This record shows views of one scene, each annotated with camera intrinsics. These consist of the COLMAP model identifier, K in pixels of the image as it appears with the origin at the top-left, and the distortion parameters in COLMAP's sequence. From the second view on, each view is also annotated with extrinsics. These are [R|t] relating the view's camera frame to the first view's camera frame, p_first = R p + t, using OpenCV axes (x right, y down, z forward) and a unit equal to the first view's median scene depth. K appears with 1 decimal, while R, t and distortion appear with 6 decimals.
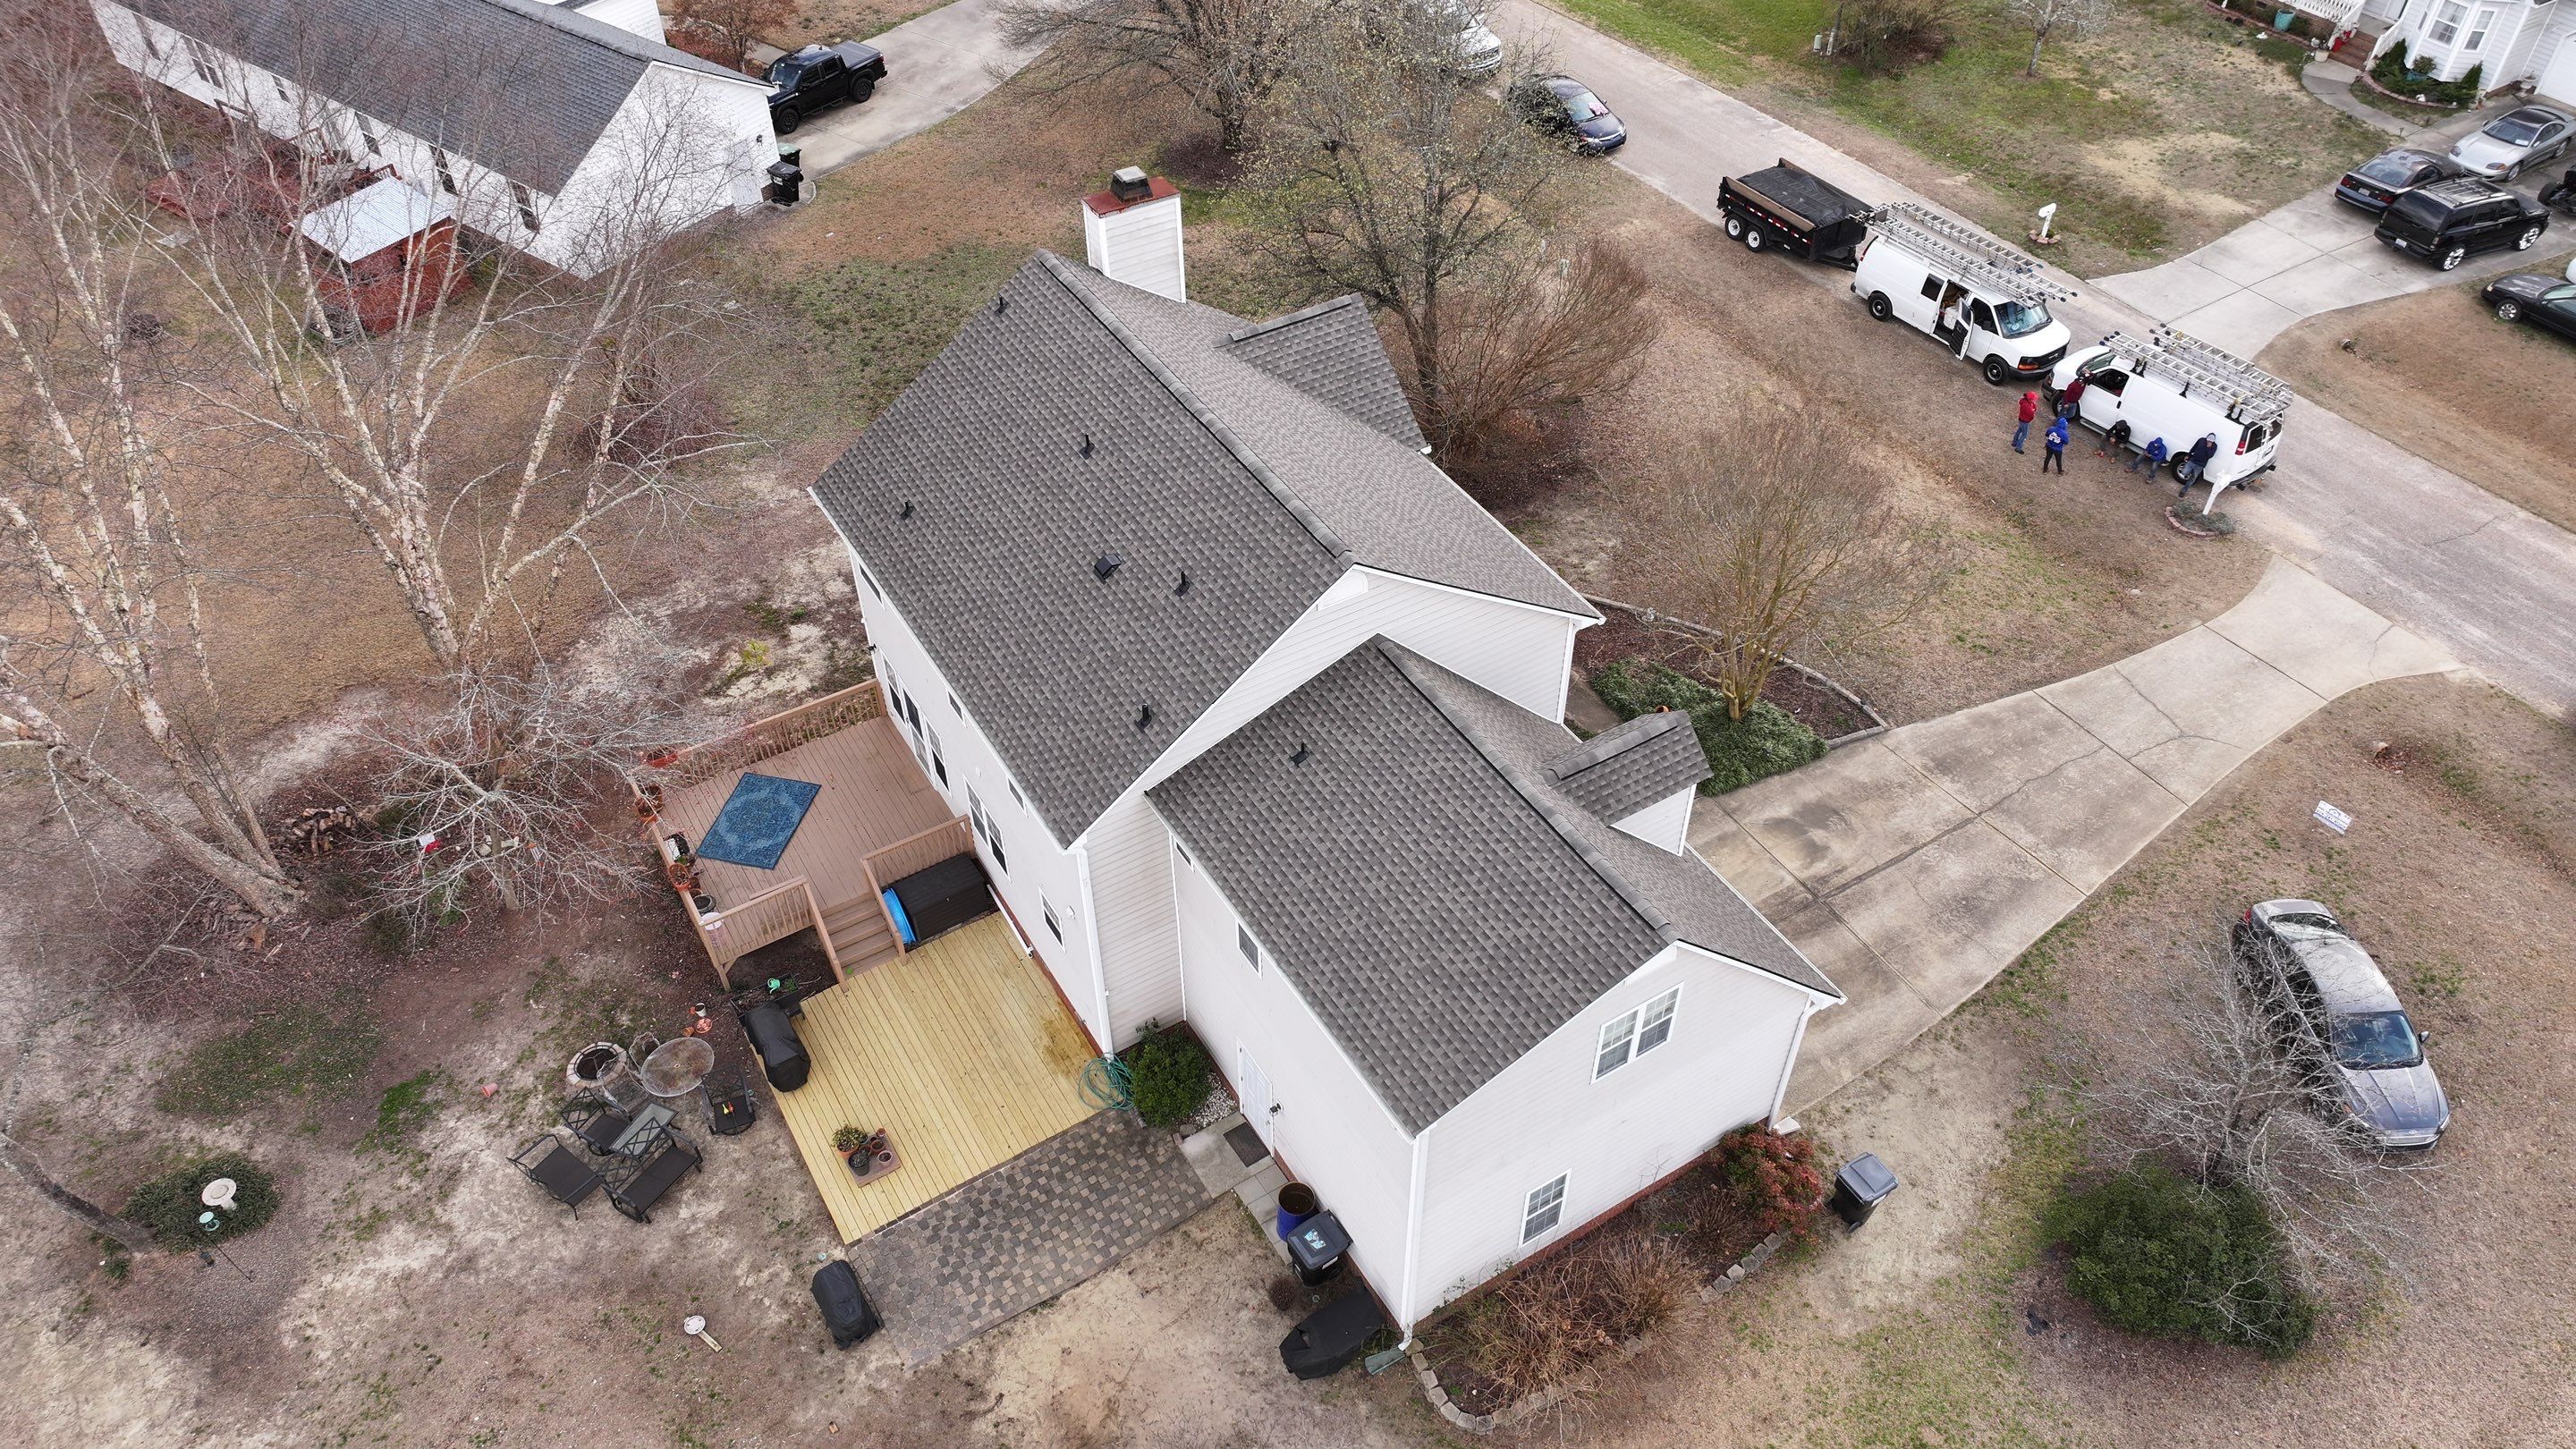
lens RADIAL K [[1826.7, 0, 1315.8], [0, 1826.7, 720.0], [0, 0, 1]] dist [0.006853, -0.000313]
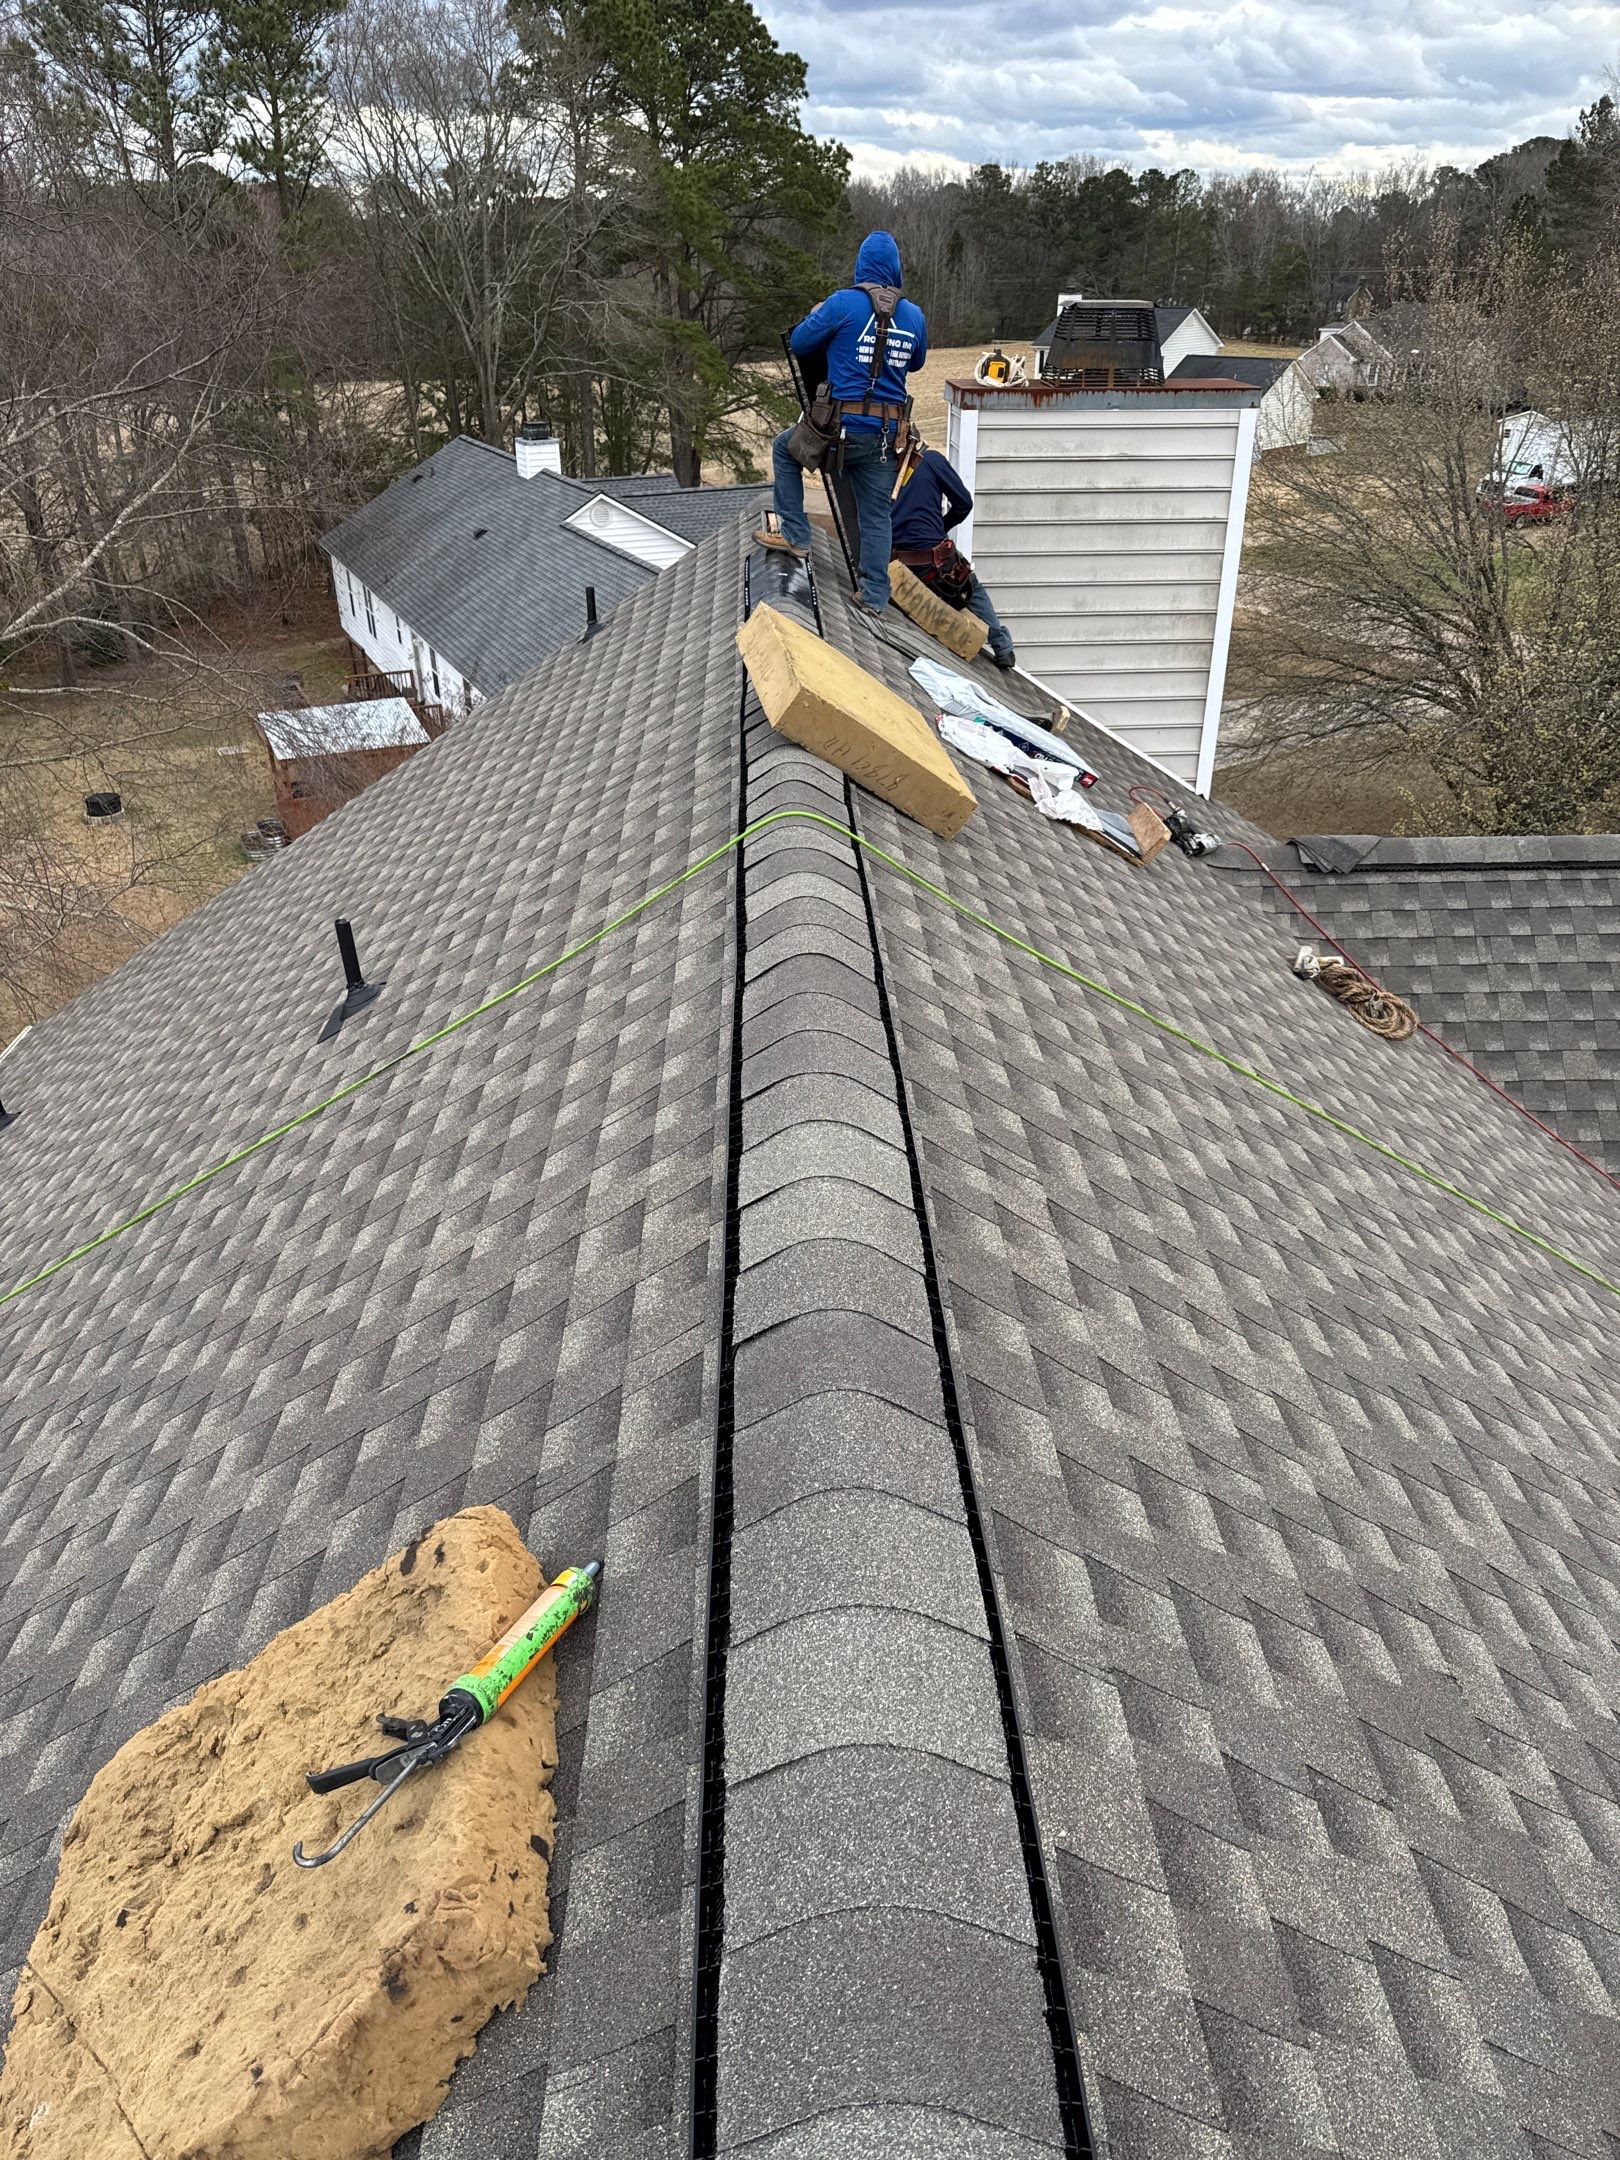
lens RADIAL K [[1504.9, 0, 790.8], [0, 1504.9, 1068.6], [0, 0, 1]] dist [0.058802, -0.071160]
pose [[0.861730, 0.231093, -0.451682, -0.002653], [-0.342836, 0.921474, -0.182620, -0.107891], [0.374011, 0.312222, 0.873289, 0.740901]]
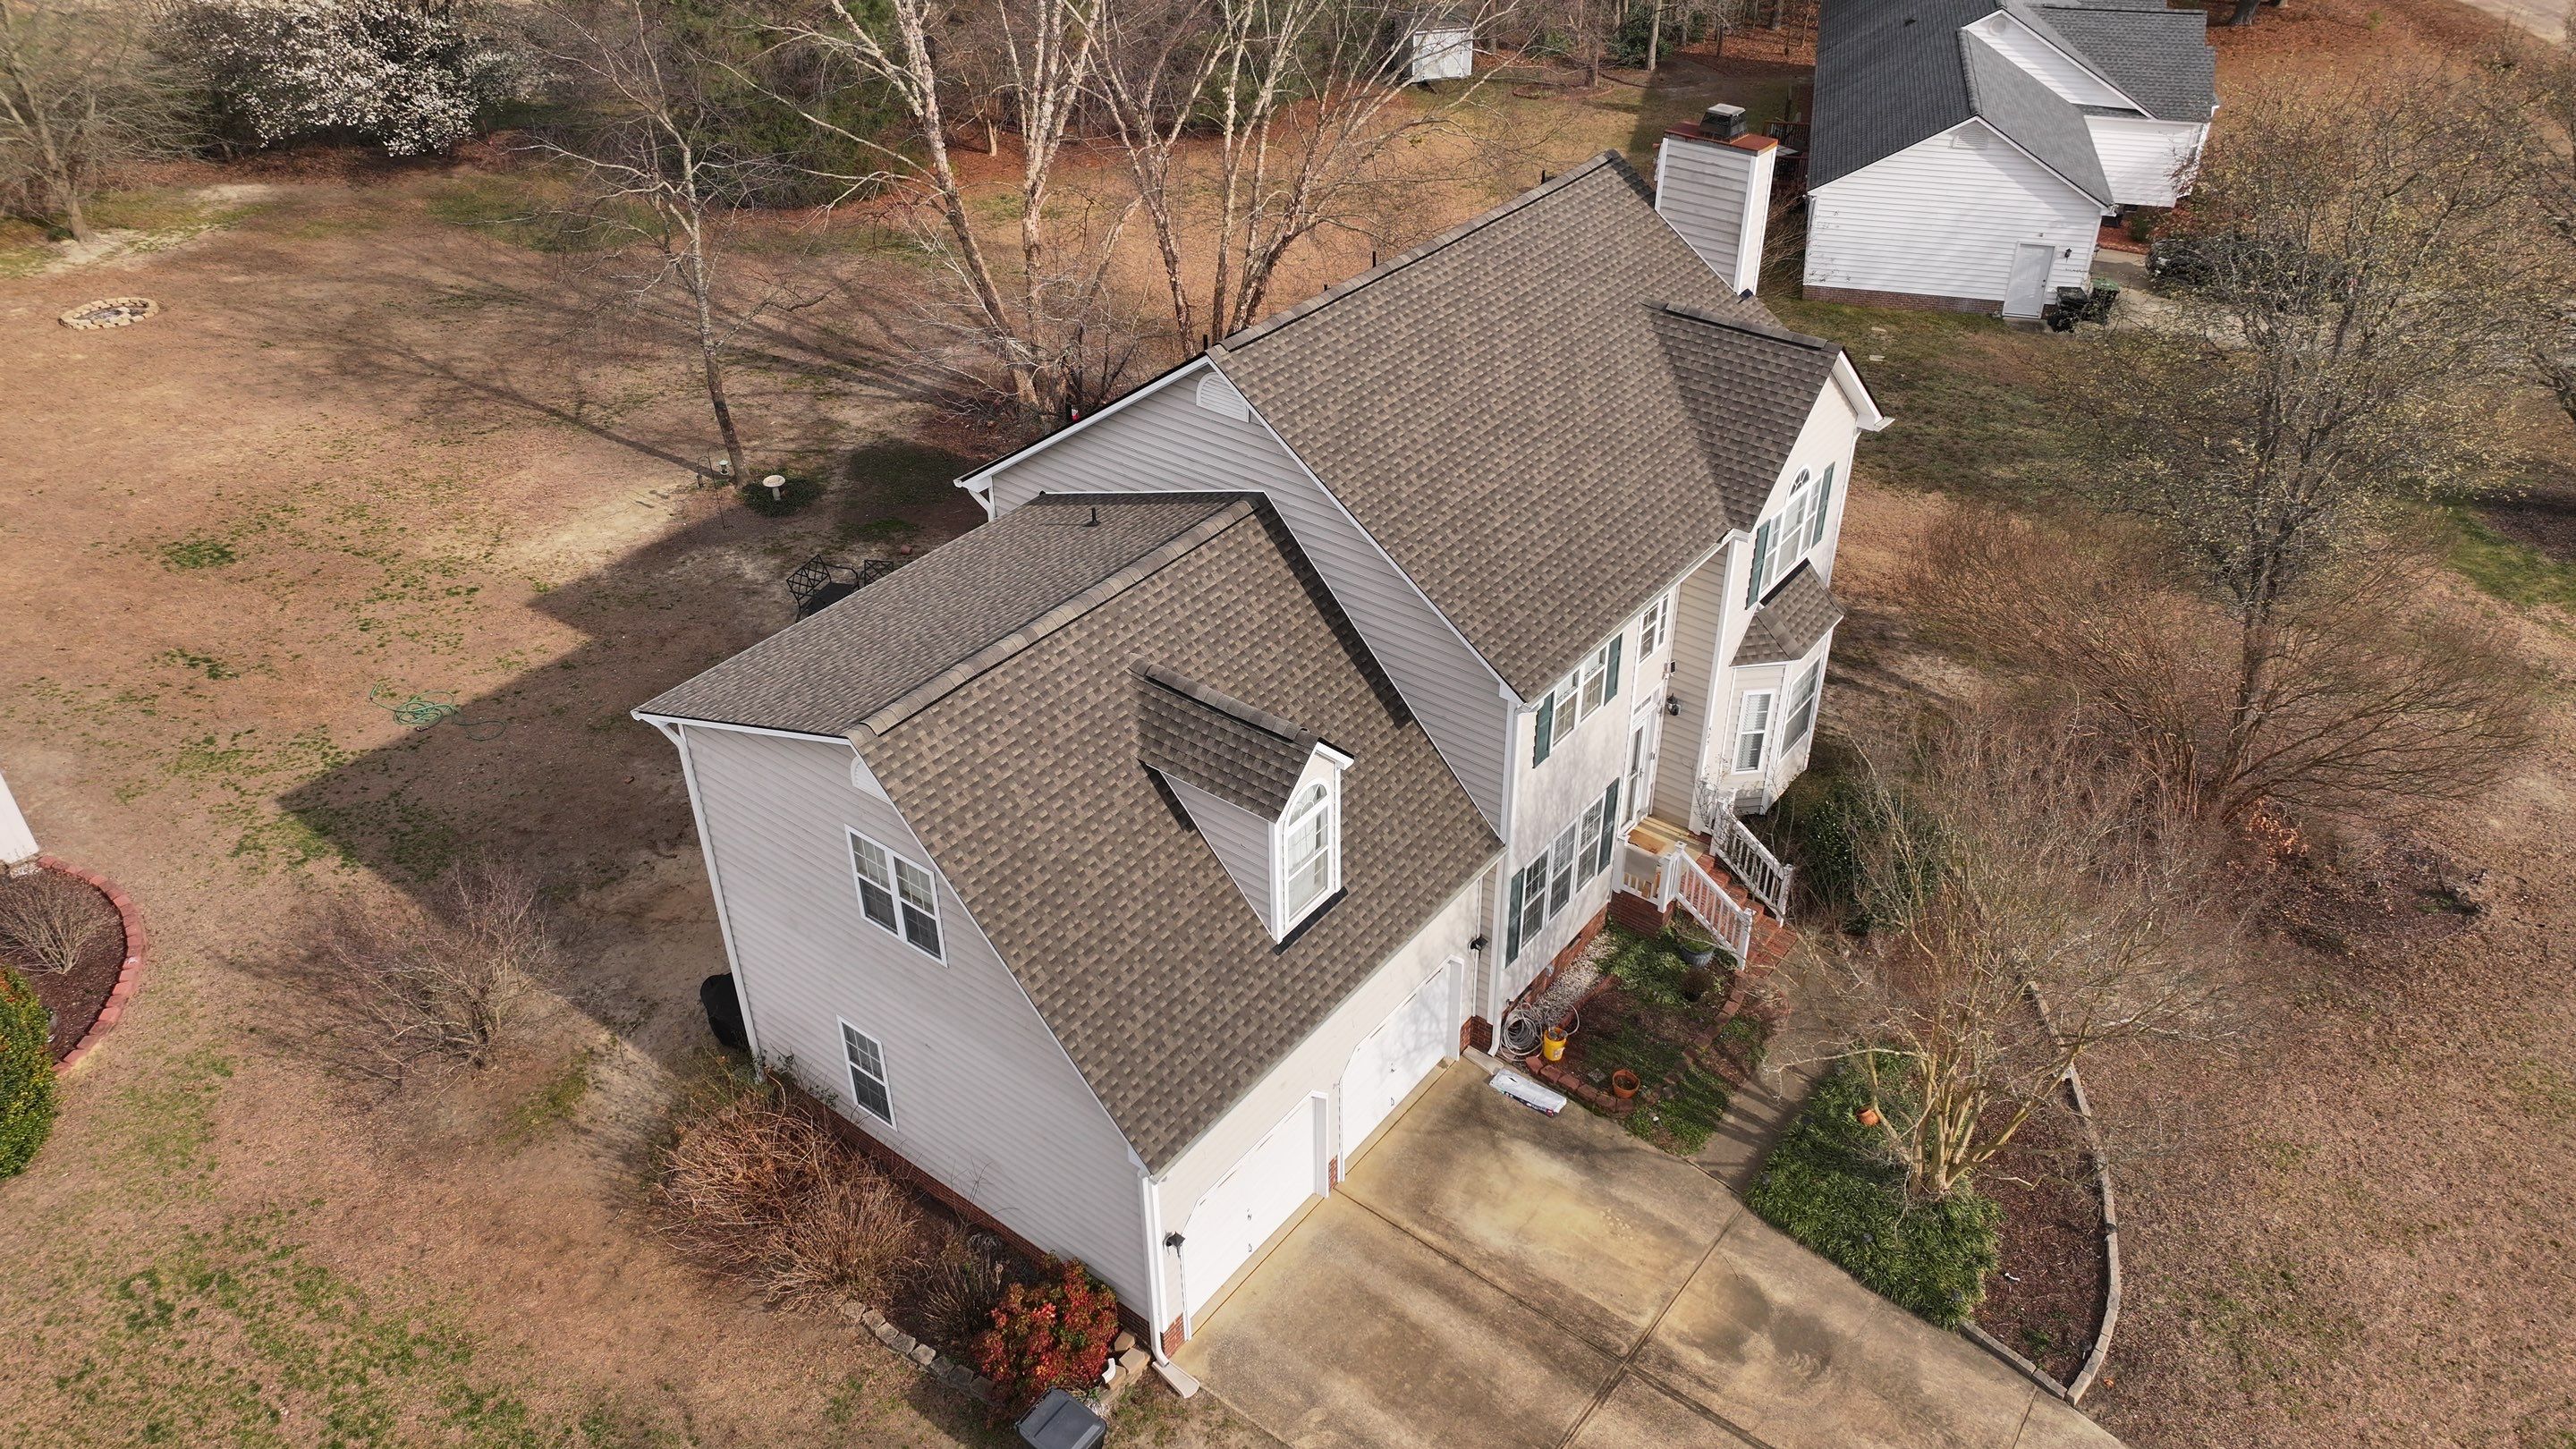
lens RADIAL K [[1826.7, 0, 1291.1], [0, 1826.7, 722.9], [0, 0, 1]] dist [0.006853, -0.000313]
pose [[0.352787, 0.520470, -0.777594, 0.602905], [-0.643335, 0.738363, 0.202336, -0.118595], [0.679456, 0.428872, 0.595322, 0.436973]]
